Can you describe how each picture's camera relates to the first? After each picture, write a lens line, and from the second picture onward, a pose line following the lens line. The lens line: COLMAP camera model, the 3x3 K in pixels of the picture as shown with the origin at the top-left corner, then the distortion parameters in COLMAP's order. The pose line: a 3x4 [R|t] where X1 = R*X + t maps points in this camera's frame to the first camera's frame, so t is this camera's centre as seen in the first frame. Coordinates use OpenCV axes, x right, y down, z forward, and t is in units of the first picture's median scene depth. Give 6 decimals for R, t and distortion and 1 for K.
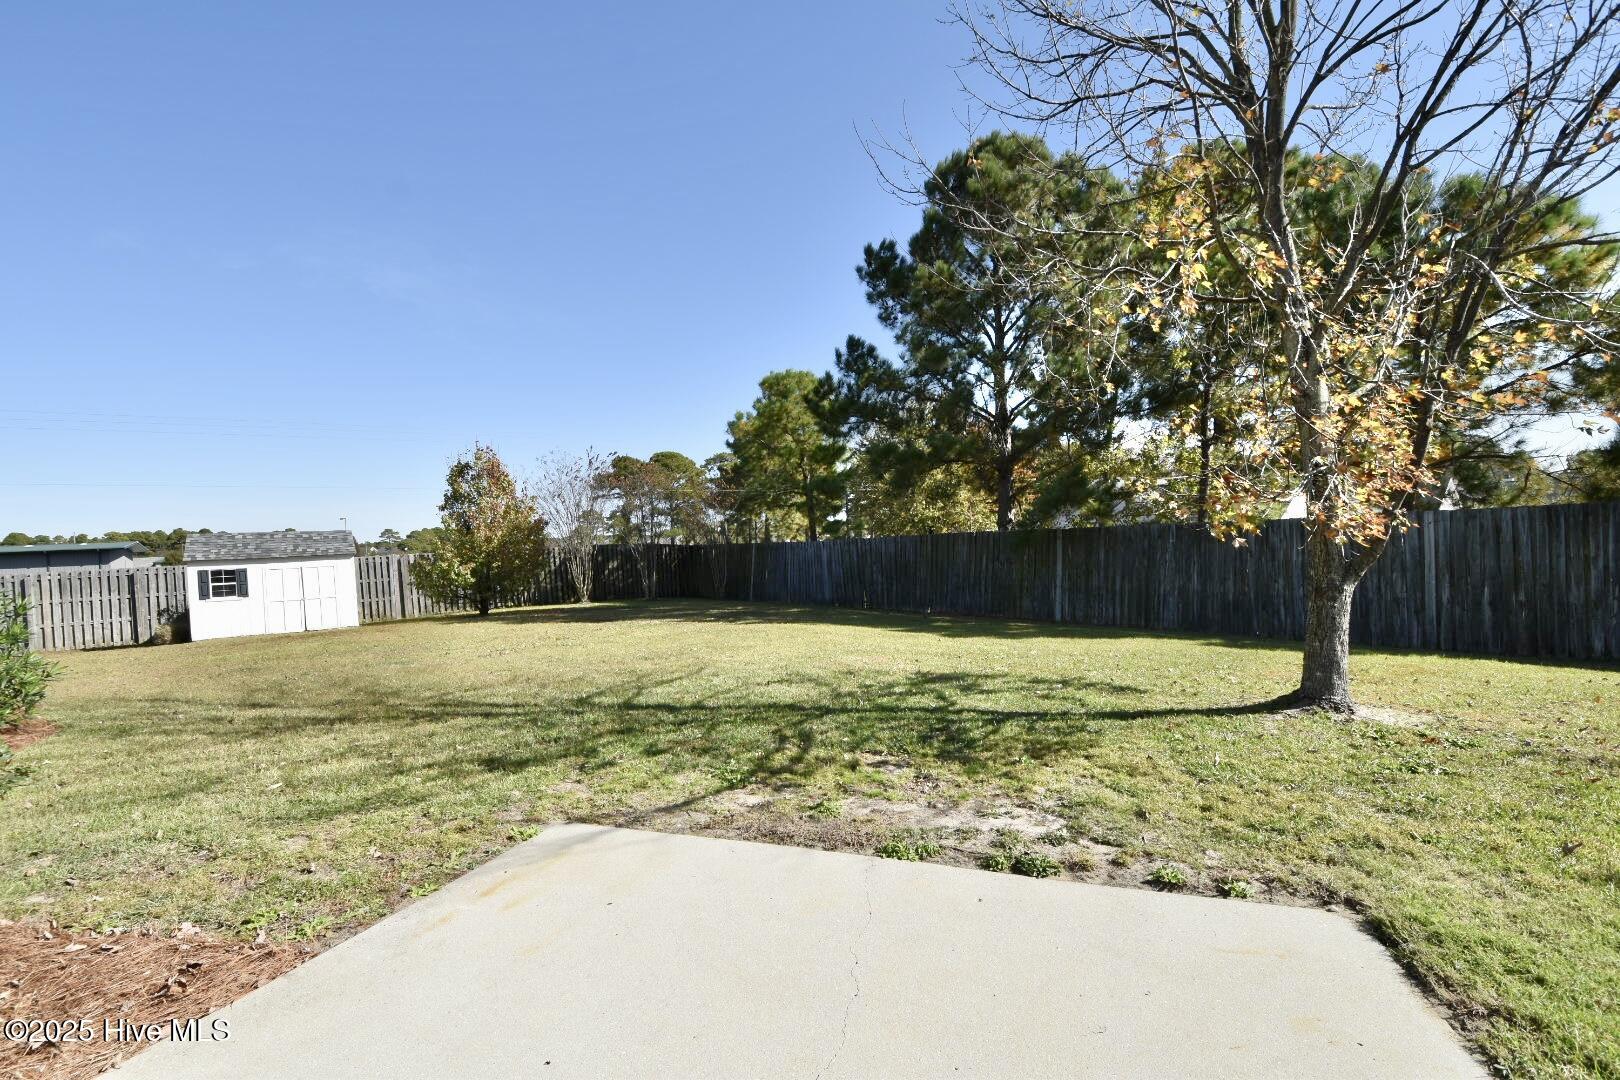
lens RADIAL K [[712.3, 0, 804.6], [0, 712.3, 559.2], [0, 0, 1]] dist [0.021005, -0.027038]
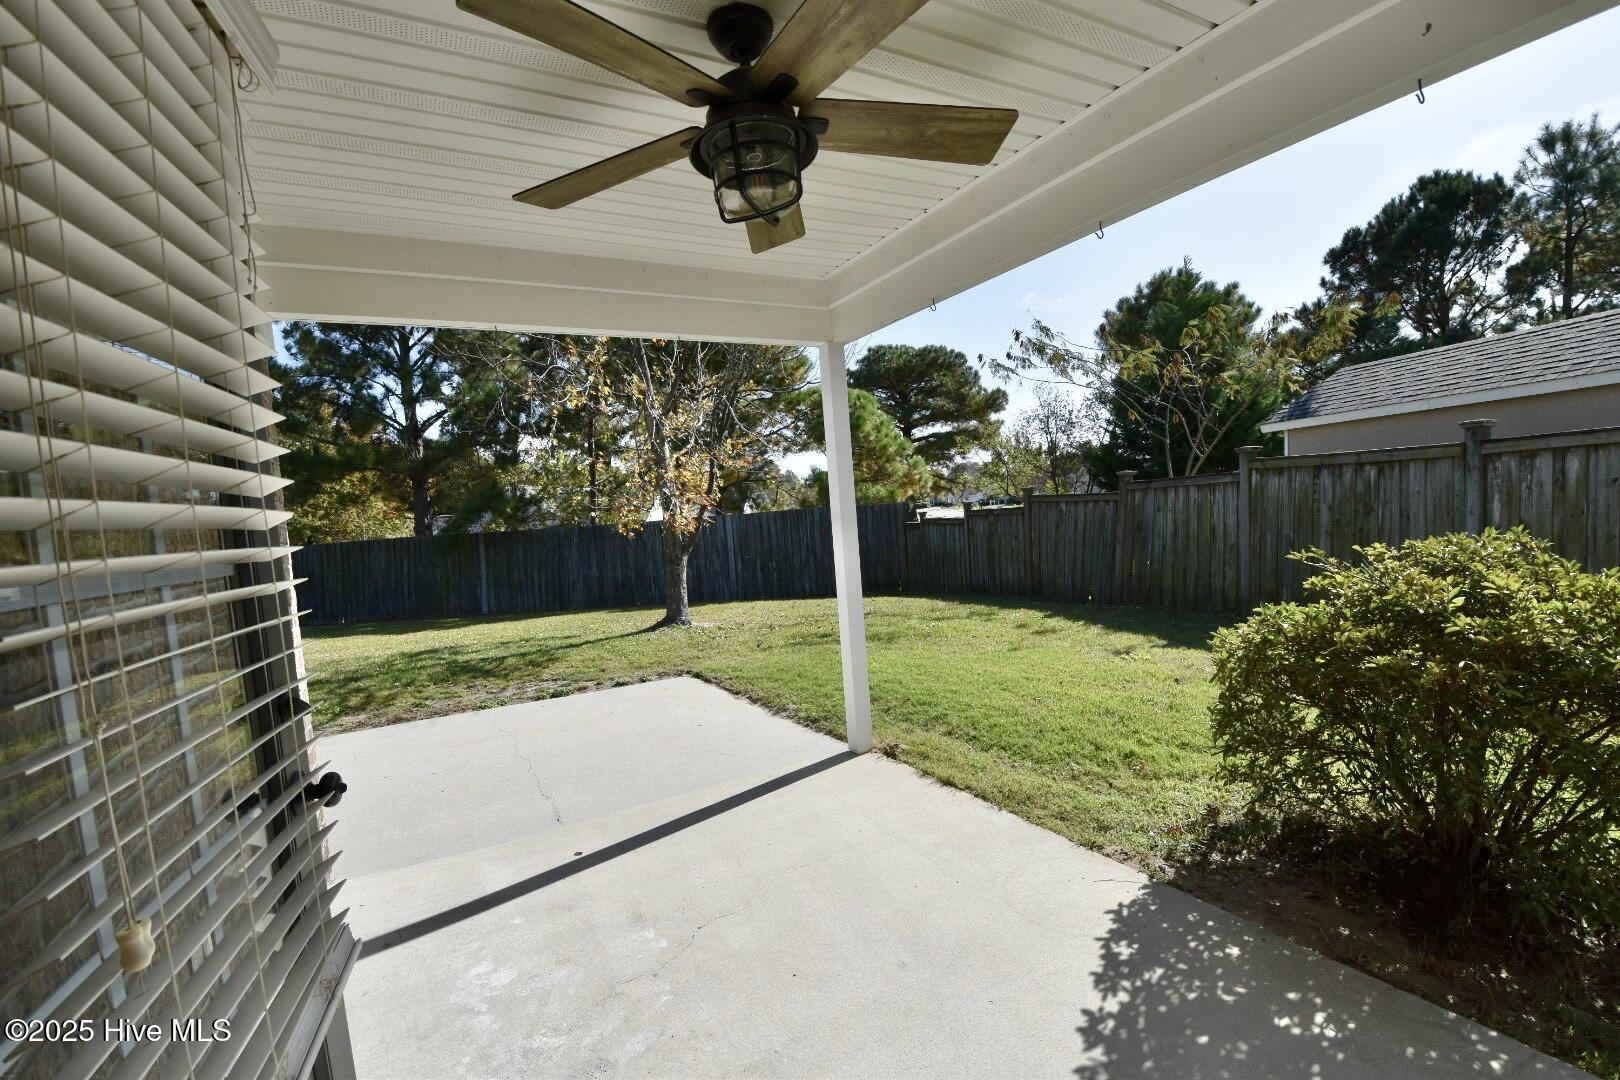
lens RADIAL K [[712.3, 0, 804.6], [0, 712.3, 559.2], [0, 0, 1]] dist [0.021005, -0.027038]
pose [[0.691291, -0.053664, 0.720581, -0.167572], [0.058546, 0.998119, 0.018167, 0.013337], [-0.720200, 0.029629, 0.693133, -0.238161]]
